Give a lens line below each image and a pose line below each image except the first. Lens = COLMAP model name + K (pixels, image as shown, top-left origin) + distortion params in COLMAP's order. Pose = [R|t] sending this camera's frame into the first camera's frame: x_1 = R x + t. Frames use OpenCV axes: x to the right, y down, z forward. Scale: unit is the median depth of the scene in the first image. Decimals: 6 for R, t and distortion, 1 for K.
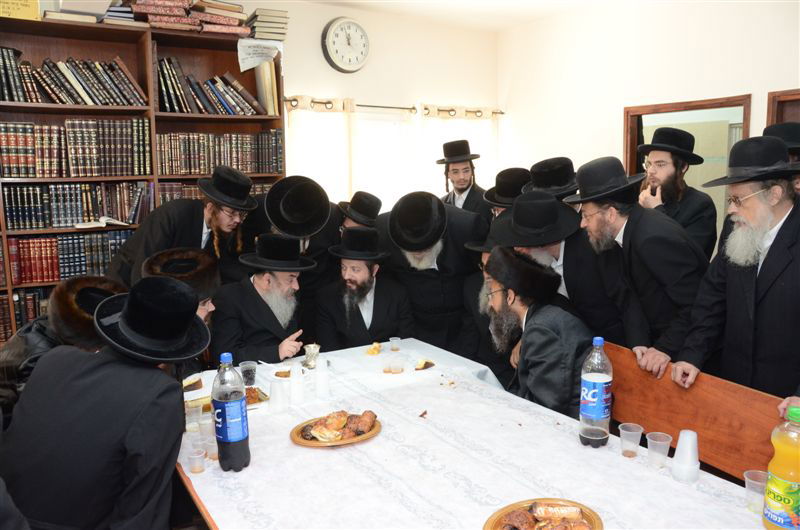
lens RADIAL K [[622.6, 0, 401.1], [0, 622.6, 268.9], [0, 0, 1]] dist [-0.160551, 0.118939]
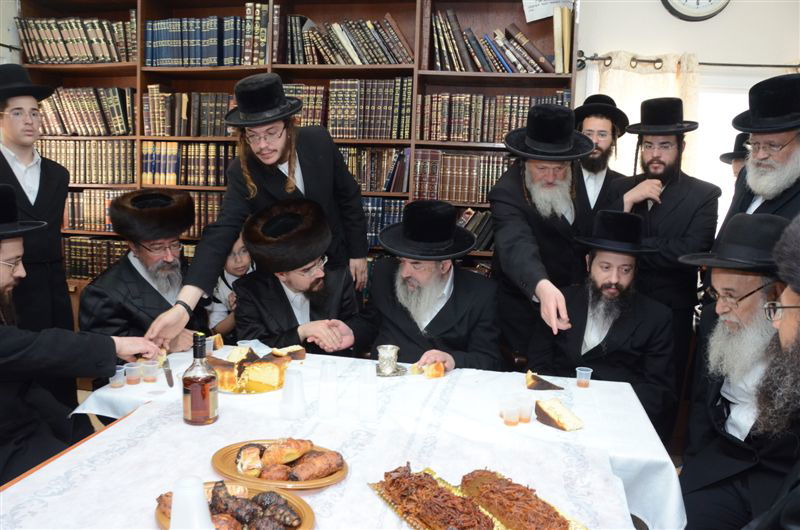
lens RADIAL K [[622.6, 0, 401.1], [0, 622.6, 268.9], [0, 0, 1]] dist [-0.160551, 0.118939]
pose [[0.731166, 0.132217, -0.669264, 0.232732], [-0.145565, 0.988683, 0.036291, 0.004987], [0.666488, 0.070886, 0.742138, 0.329513]]
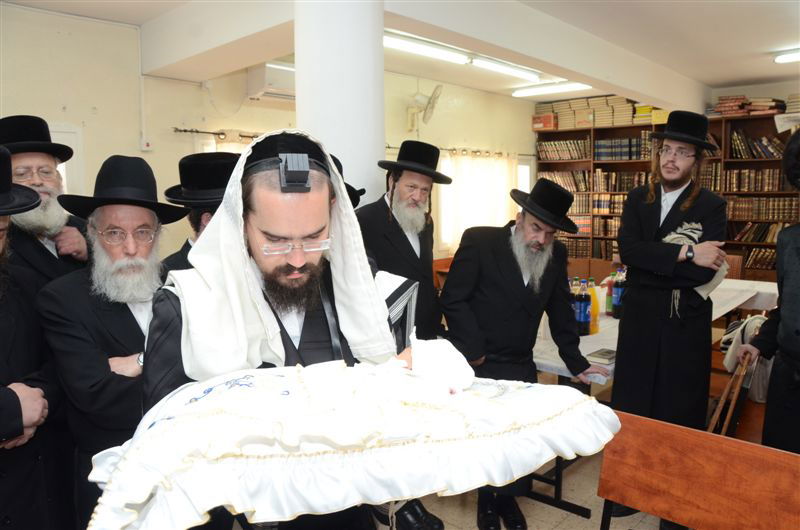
lens RADIAL K [[622.6, 0, 401.1], [0, 622.6, 268.9], [0, 0, 1]] dist [-0.160551, 0.118939]
pose [[0.255252, 0.122790, -0.959046, 1.276499], [-0.130267, 0.987227, 0.091727, 0.053662], [0.958059, 0.101518, 0.267987, -0.514890]]
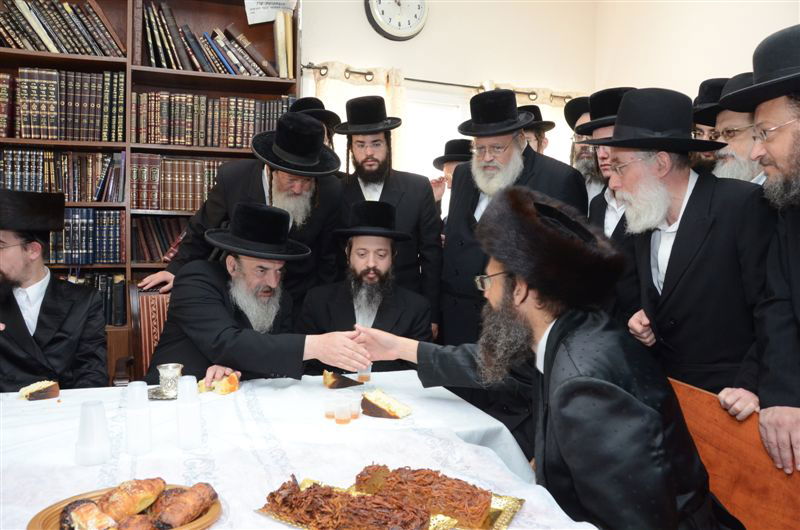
lens RADIAL K [[622.6, 0, 401.1], [0, 622.6, 268.9], [0, 0, 1]] dist [-0.160551, 0.118939]
pose [[0.980432, 0.047754, -0.190980, 0.116091], [-0.060408, 0.996309, -0.060993, 0.041311], [0.187362, 0.071336, 0.979697, 0.306134]]
